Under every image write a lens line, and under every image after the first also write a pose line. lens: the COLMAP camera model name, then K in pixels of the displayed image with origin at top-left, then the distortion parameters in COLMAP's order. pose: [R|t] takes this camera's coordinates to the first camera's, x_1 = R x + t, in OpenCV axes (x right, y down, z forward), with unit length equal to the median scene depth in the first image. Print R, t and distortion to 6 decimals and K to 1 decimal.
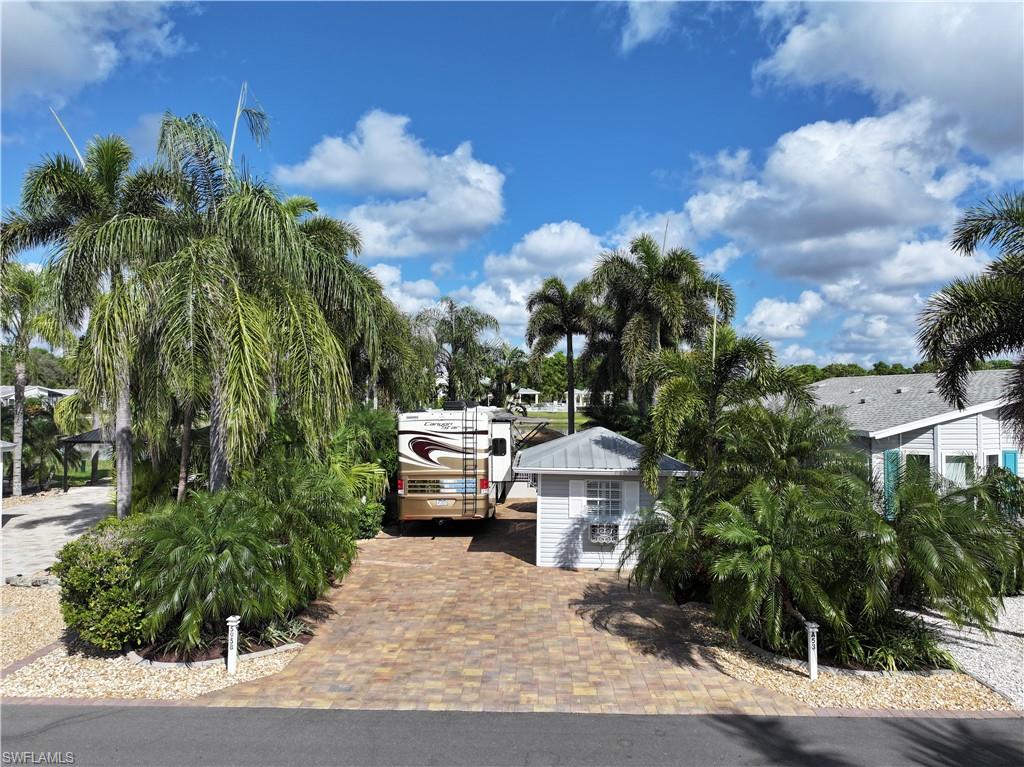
lens RADIAL K [[719.5, 0, 515.8], [0, 719.5, 380.4], [0, 0, 1]] dist [0.006896, 0.006044]
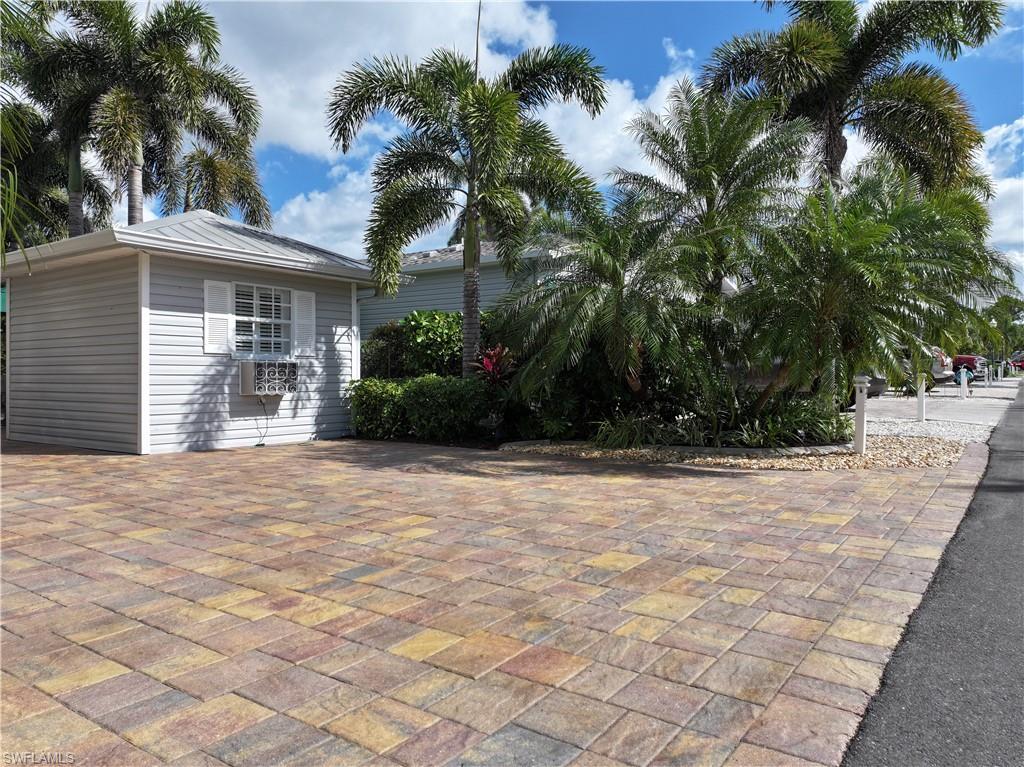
lens RADIAL K [[719.5, 0, 515.8], [0, 719.5, 380.4], [0, 0, 1]] dist [0.006896, 0.006044]
pose [[0.559113, -0.019838, 0.828854, -0.311083], [-0.007166, 0.999561, 0.028758, 0.265730], [-0.829061, -0.022018, 0.558725, 0.728672]]
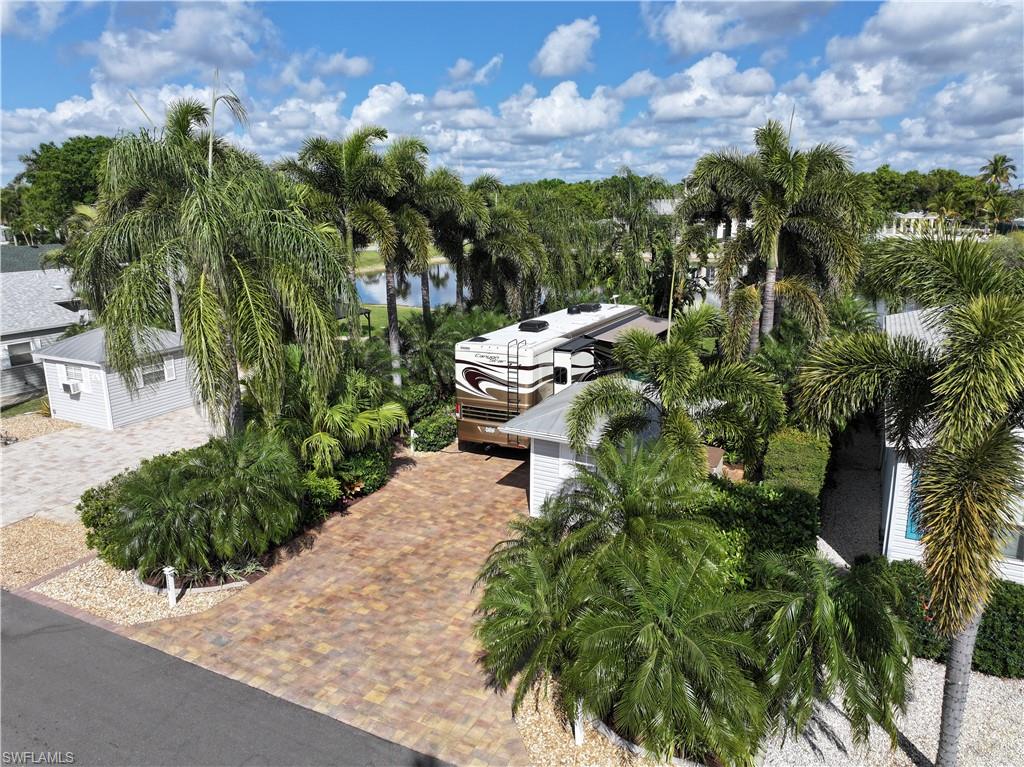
lens RADIAL K [[720.8, 0, 515.6], [0, 720.8, 364.6], [0, 0, 1]] dist [0.006408, 0.003956]
pose [[0.908602, 0.085275, -0.408864, 0.575442], [0.013977, 0.972179, 0.233824, -0.275490], [0.417428, -0.218167, 0.882132, 0.159037]]
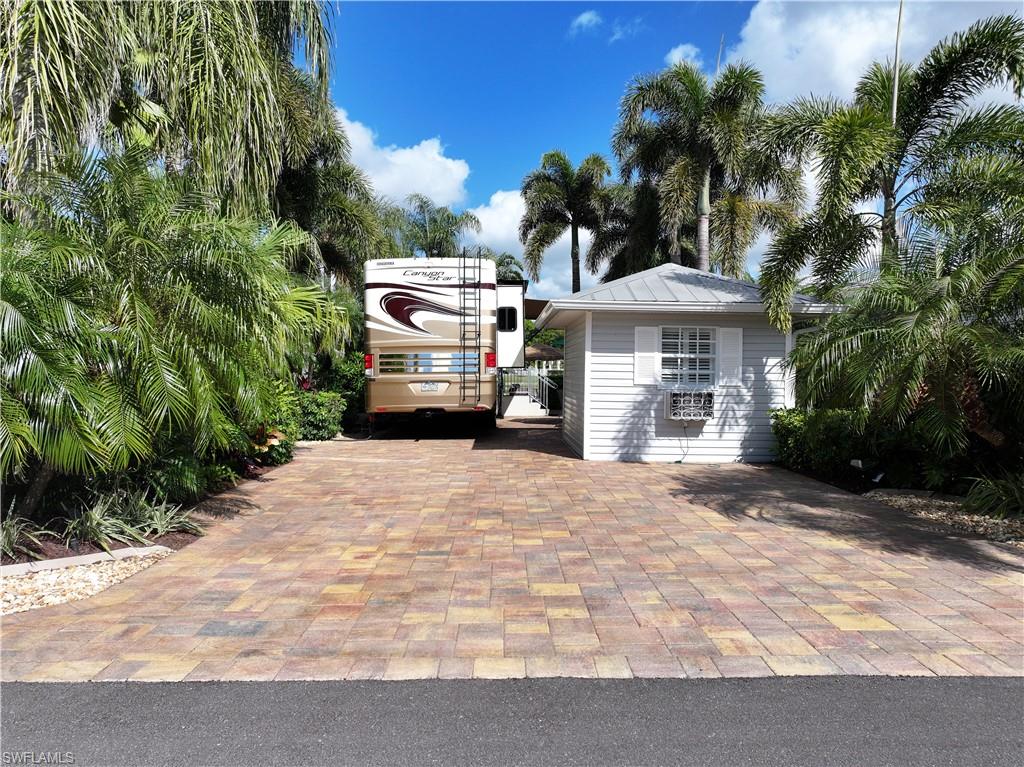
lens RADIAL K [[719.5, 0, 515.8], [0, 719.5, 380.4], [0, 0, 1]] dist [0.006896, 0.006044]
pose [[0.998654, -0.001458, 0.051837, -0.089957], [-0.000183, 0.999499, 0.031639, 0.228520], [-0.051857, -0.031606, 0.998154, 0.495193]]
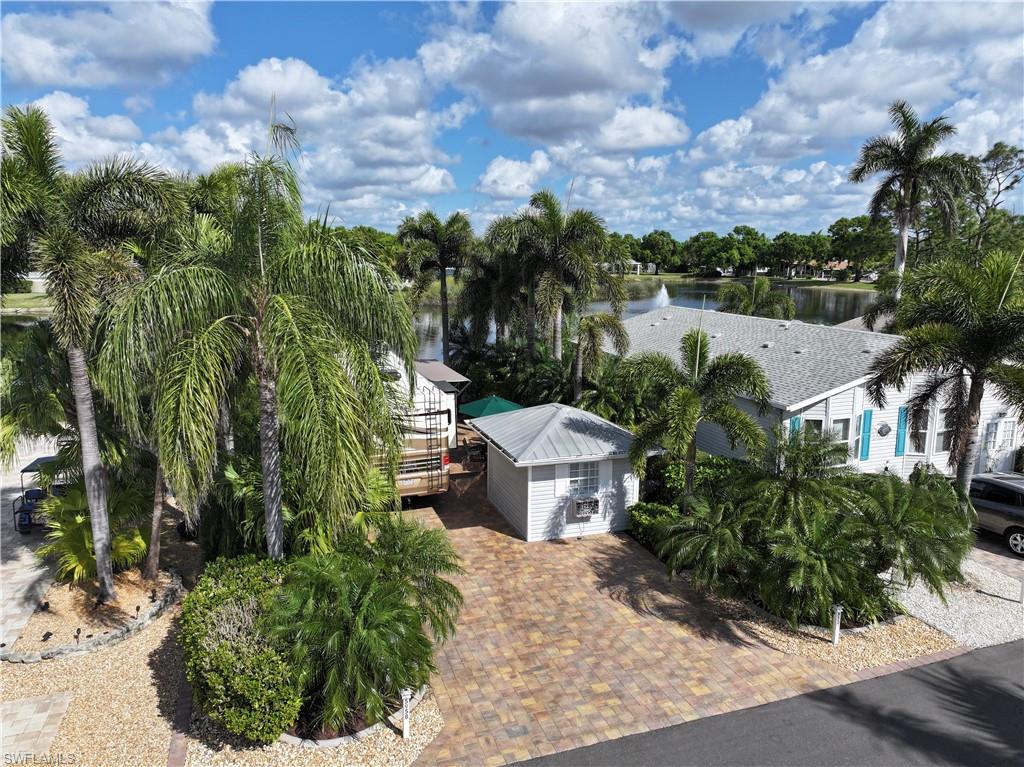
lens RADIAL K [[719.6, 0, 516.4], [0, 719.6, 377.2], [0, 0, 1]] dist [0.004327, 0.002044]
pose [[0.936969, -0.063873, 0.343524, -0.485657], [-0.002032, 0.982137, 0.188157, -0.277451], [-0.349405, -0.176995, 0.920103, 0.036033]]
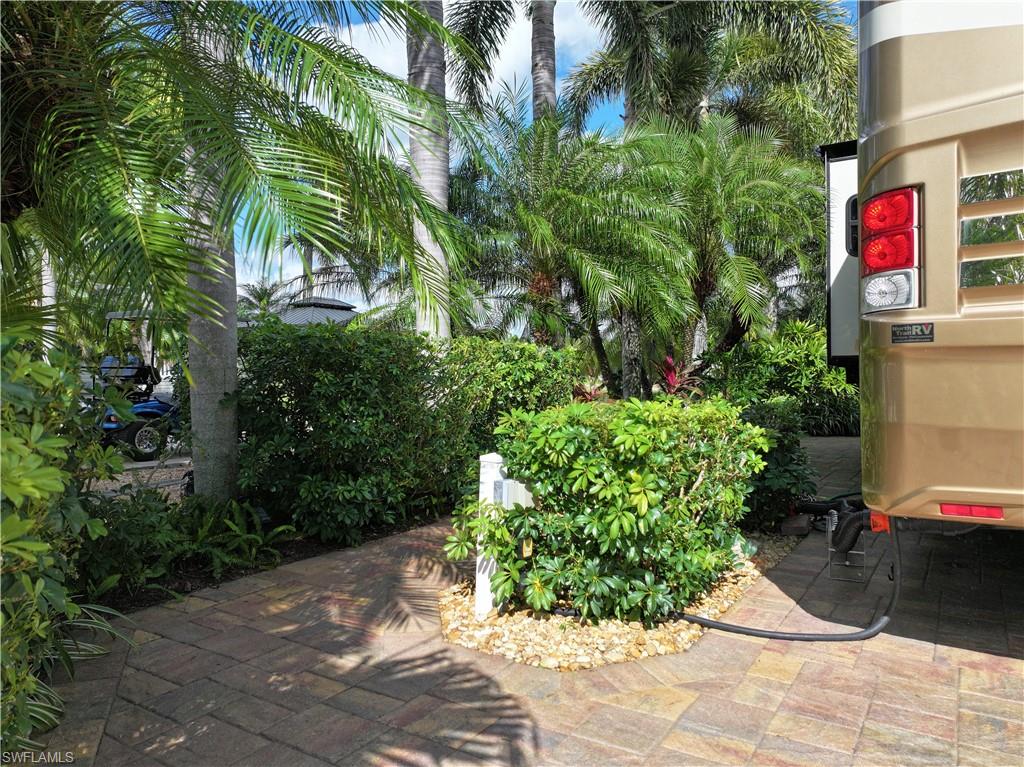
lens RADIAL K [[719.5, 0, 515.8], [0, 719.5, 380.4], [0, 0, 1]] dist [0.006896, 0.006044]
pose [[0.860391, 0.002222, -0.509630, -0.246604], [0.012741, 0.999584, 0.025869, 0.268860], [0.509475, -0.028751, 0.860005, 1.394101]]
